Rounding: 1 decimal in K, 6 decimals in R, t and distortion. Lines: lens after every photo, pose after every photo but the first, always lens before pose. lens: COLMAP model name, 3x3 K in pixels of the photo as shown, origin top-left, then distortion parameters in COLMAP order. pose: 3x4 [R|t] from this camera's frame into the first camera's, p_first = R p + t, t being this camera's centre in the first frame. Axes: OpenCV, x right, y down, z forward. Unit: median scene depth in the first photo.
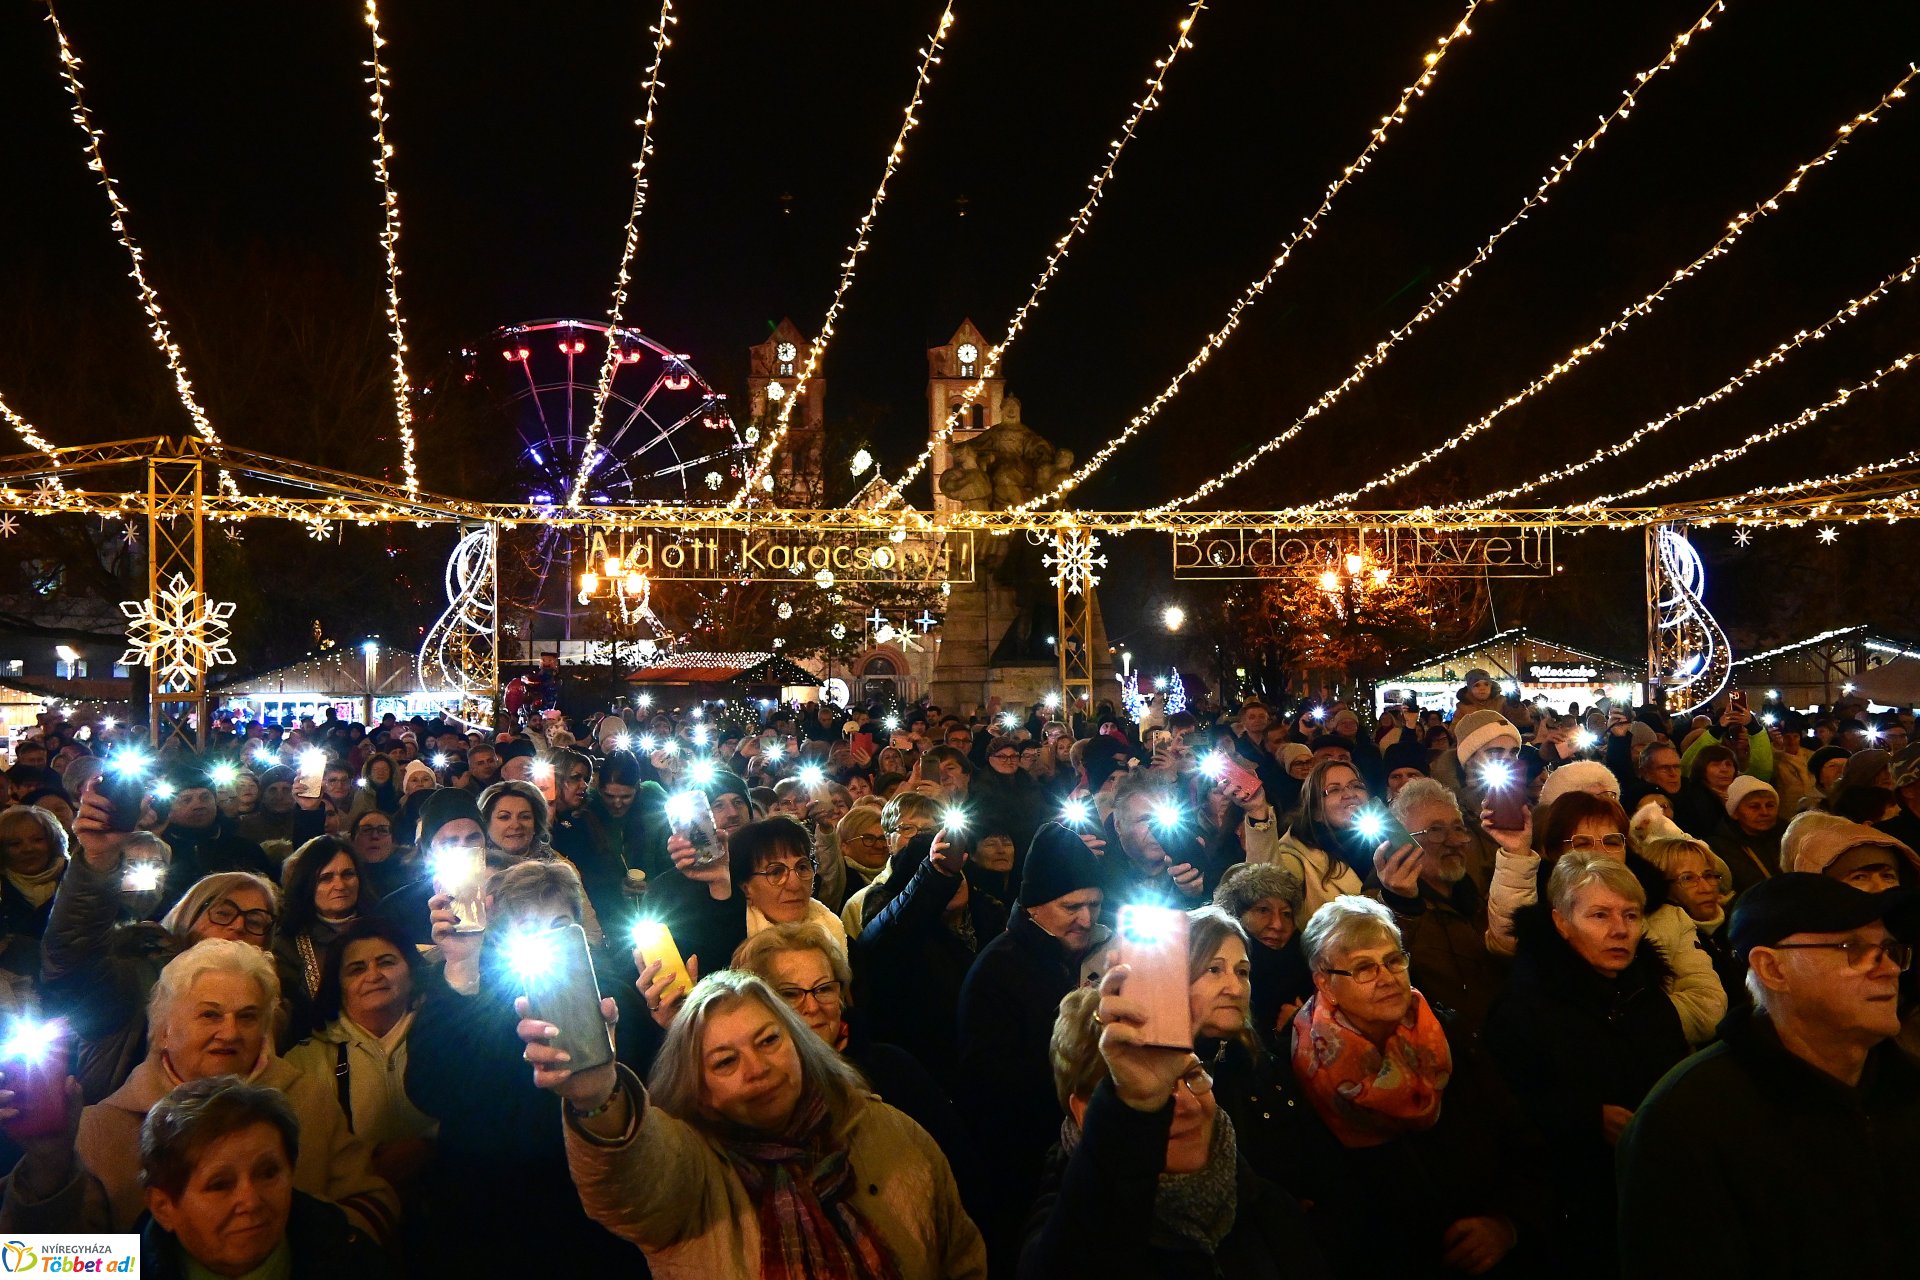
lens RADIAL K [[1455.7, 0, 960.0], [0, 1455.7, 640.0], [0, 0, 1]] dist [0.010144, 0.011011]
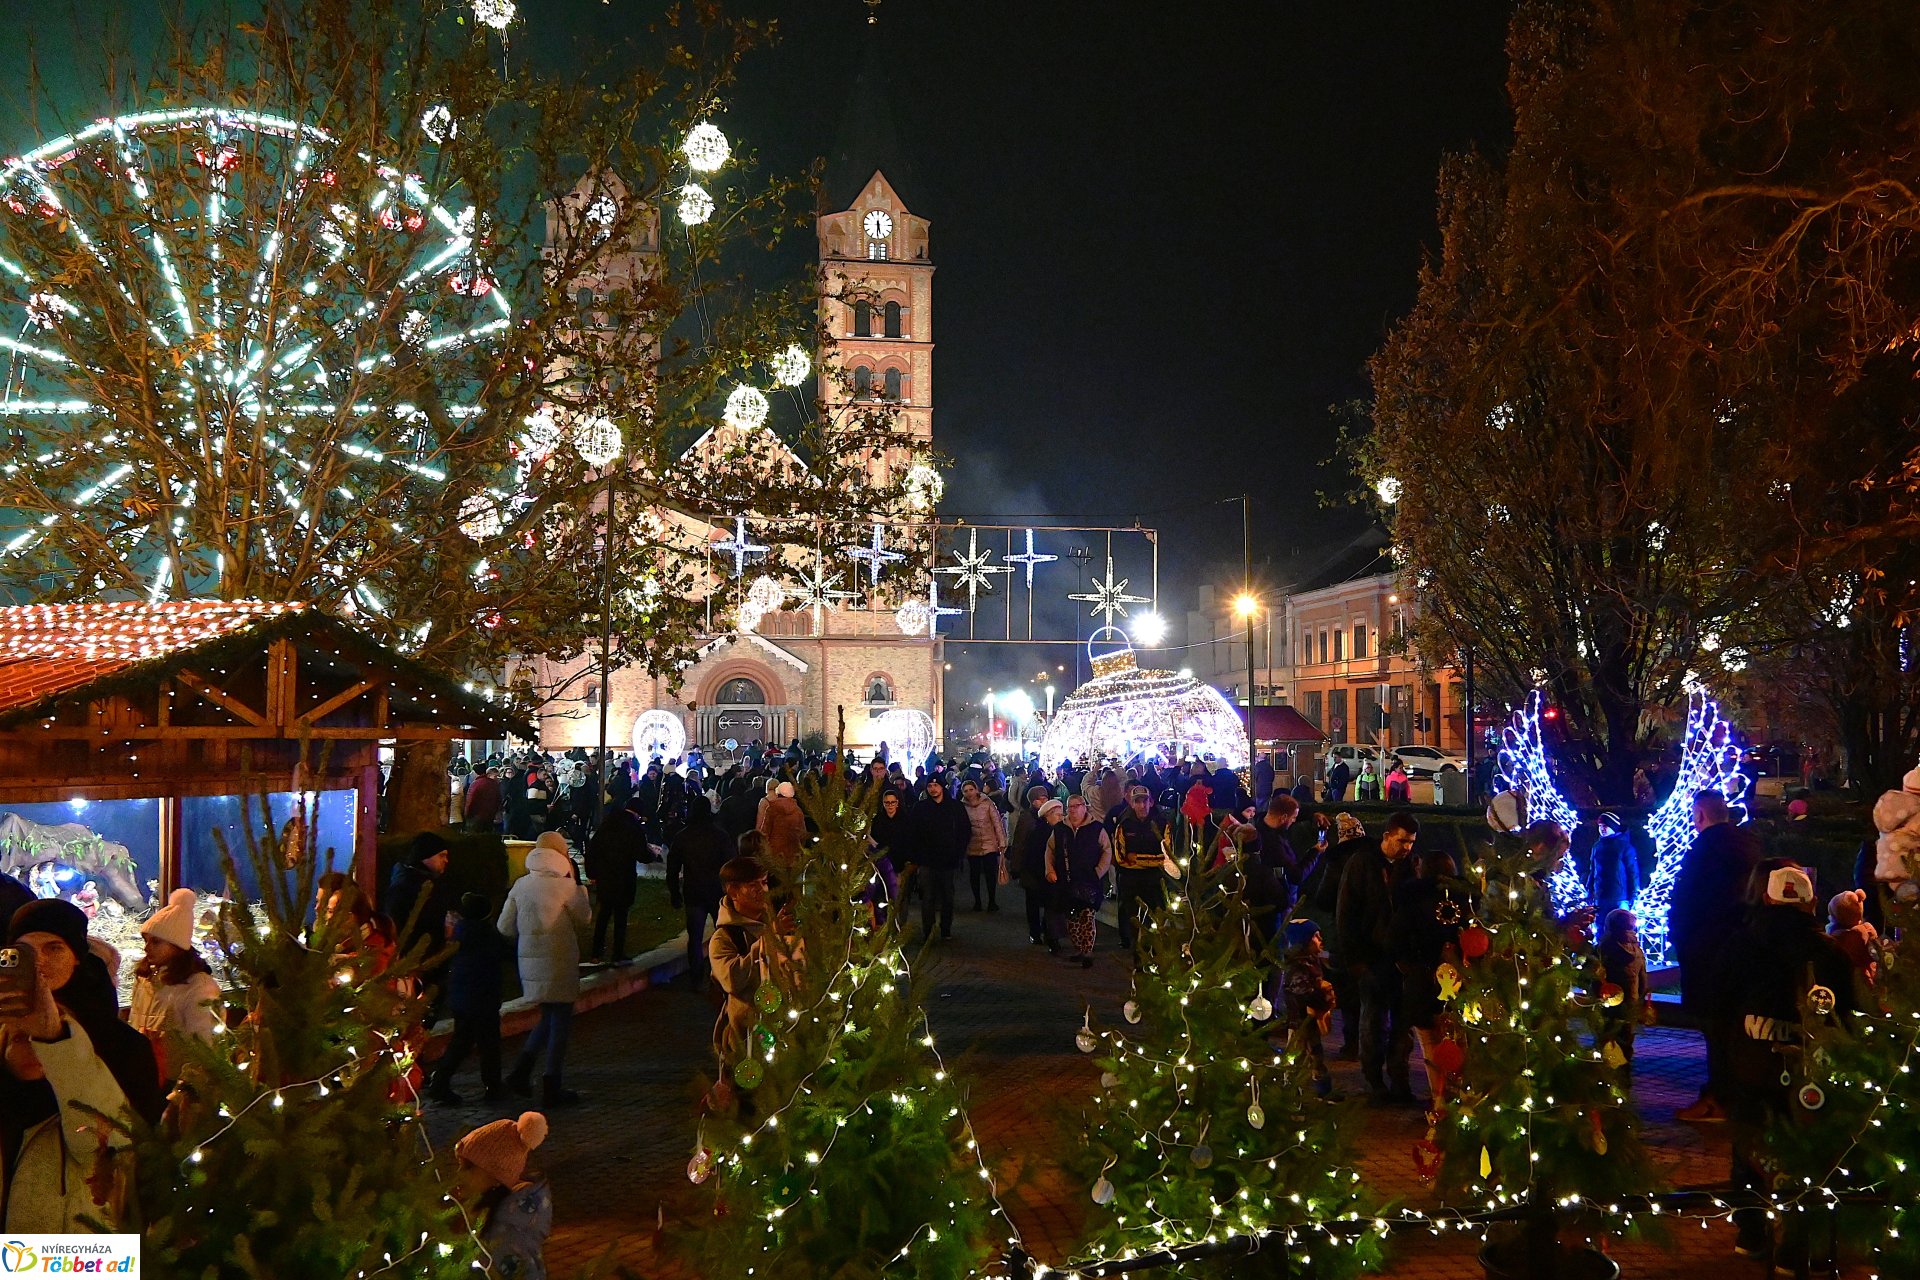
lens RADIAL K [[1762.7, 0, 1041.4], [0, 1762.7, 677.4], [0, 0, 1]] dist [-0.011729, -0.012804]
pose [[0.992956, 0.010592, 0.118012, -0.072453], [-0.011425, 0.999914, 0.006387, 0.026203], [-0.117935, -0.007691, 0.992992, 0.990075]]
